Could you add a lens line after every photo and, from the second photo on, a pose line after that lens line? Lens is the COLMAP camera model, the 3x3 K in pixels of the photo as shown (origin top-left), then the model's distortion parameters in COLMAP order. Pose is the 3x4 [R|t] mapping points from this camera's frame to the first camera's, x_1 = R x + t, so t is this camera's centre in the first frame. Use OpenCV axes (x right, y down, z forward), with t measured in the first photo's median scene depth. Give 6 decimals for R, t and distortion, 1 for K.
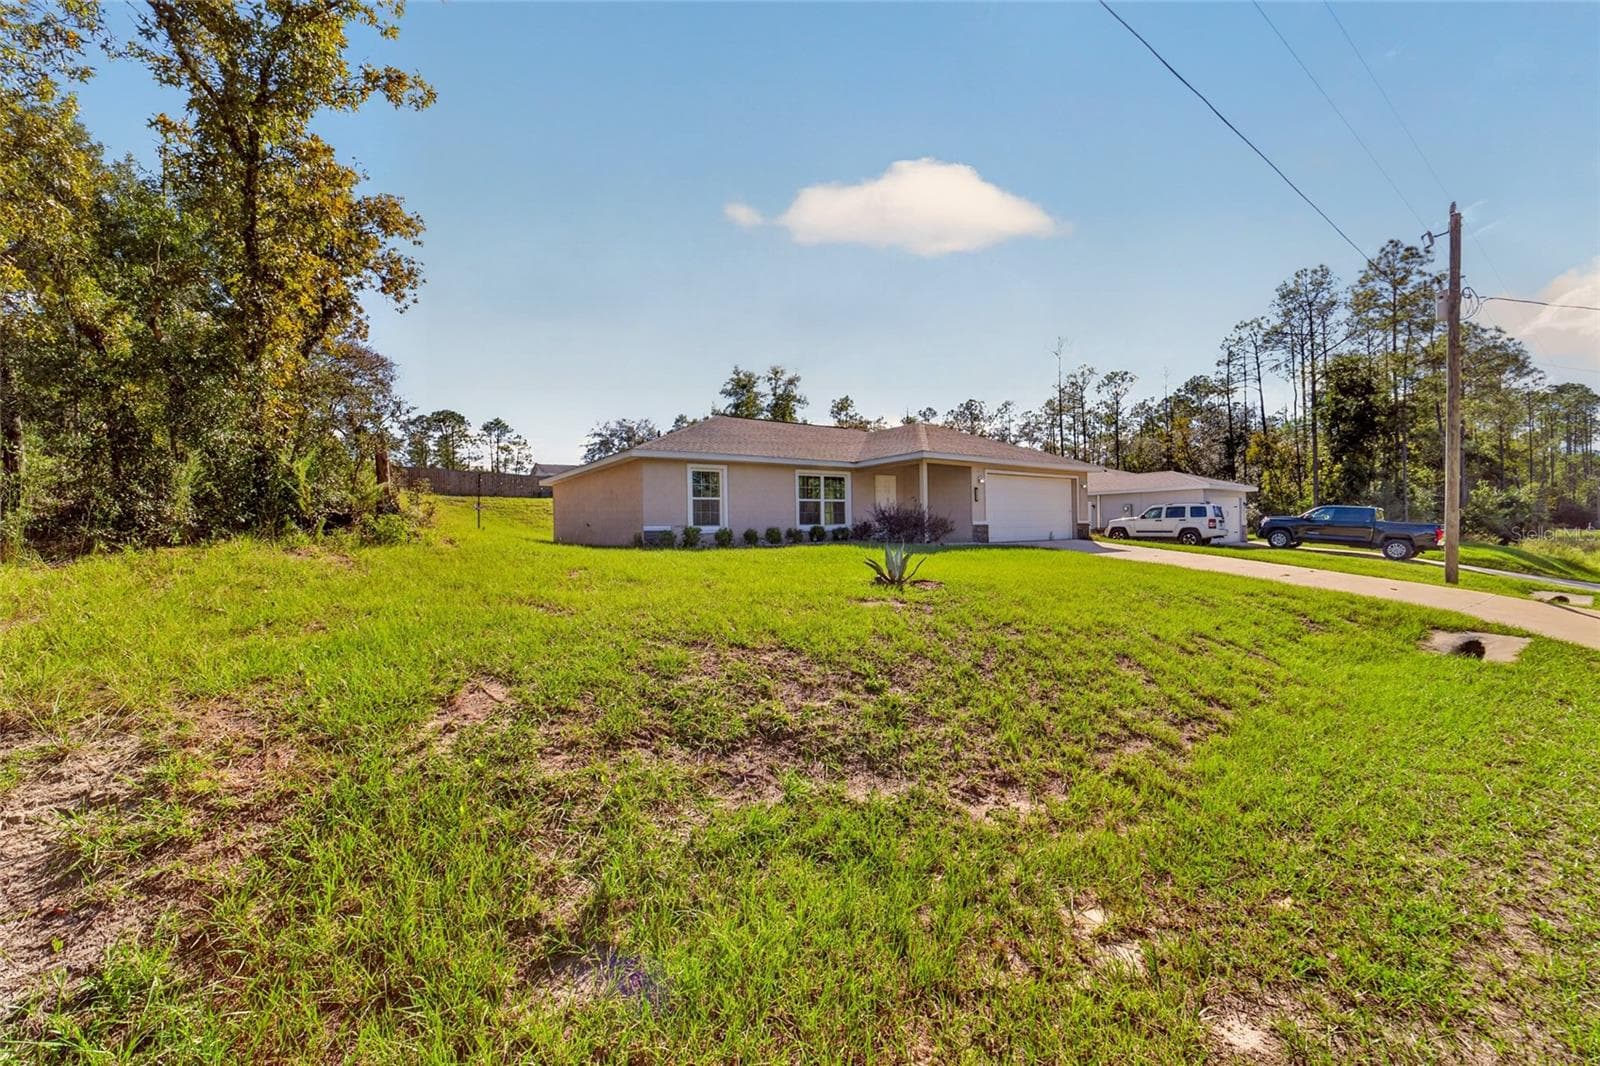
lens RADIAL K [[617.8, 0, 797.8], [0, 617.8, 524.3], [0, 0, 1]] dist [-0.046386, 0.010039]
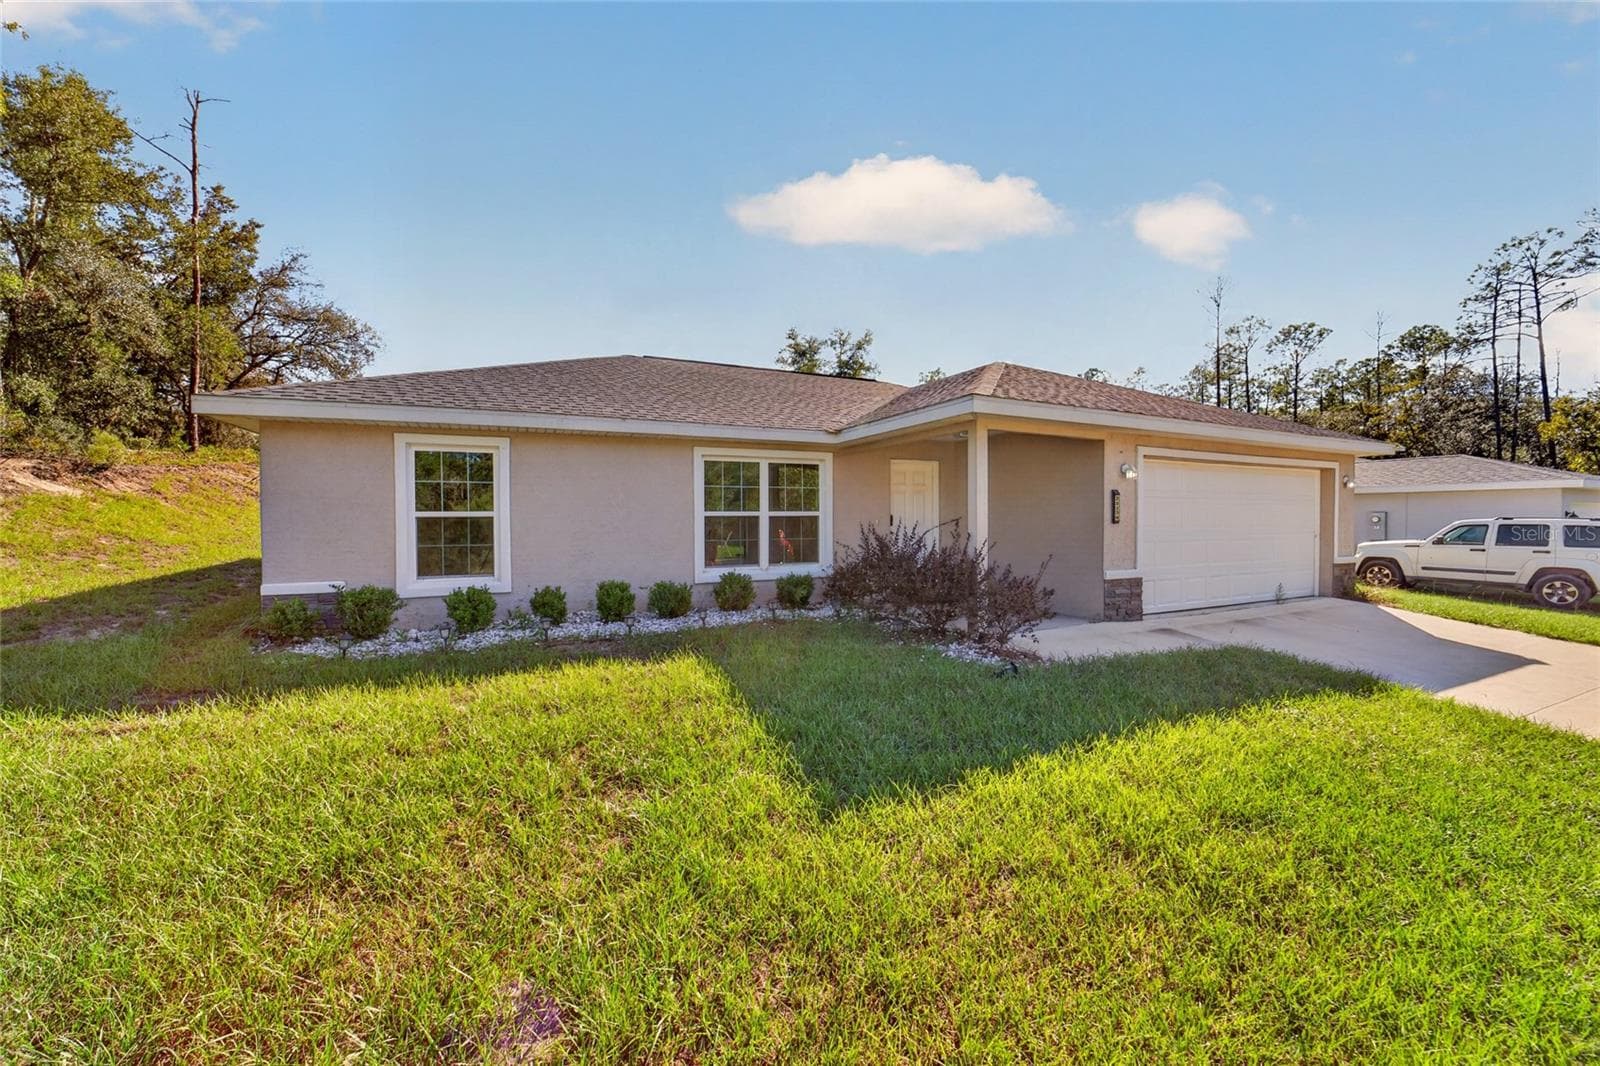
lens RADIAL K [[617.8, 0, 797.8], [0, 617.8, 524.3], [0, 0, 1]] dist [-0.046386, 0.010039]
pose [[0.985752, 0.017306, -0.167312, 0.112788], [-0.013509, 0.999625, 0.023801, -0.033252], [0.167661, -0.021202, 0.985617, 0.426361]]
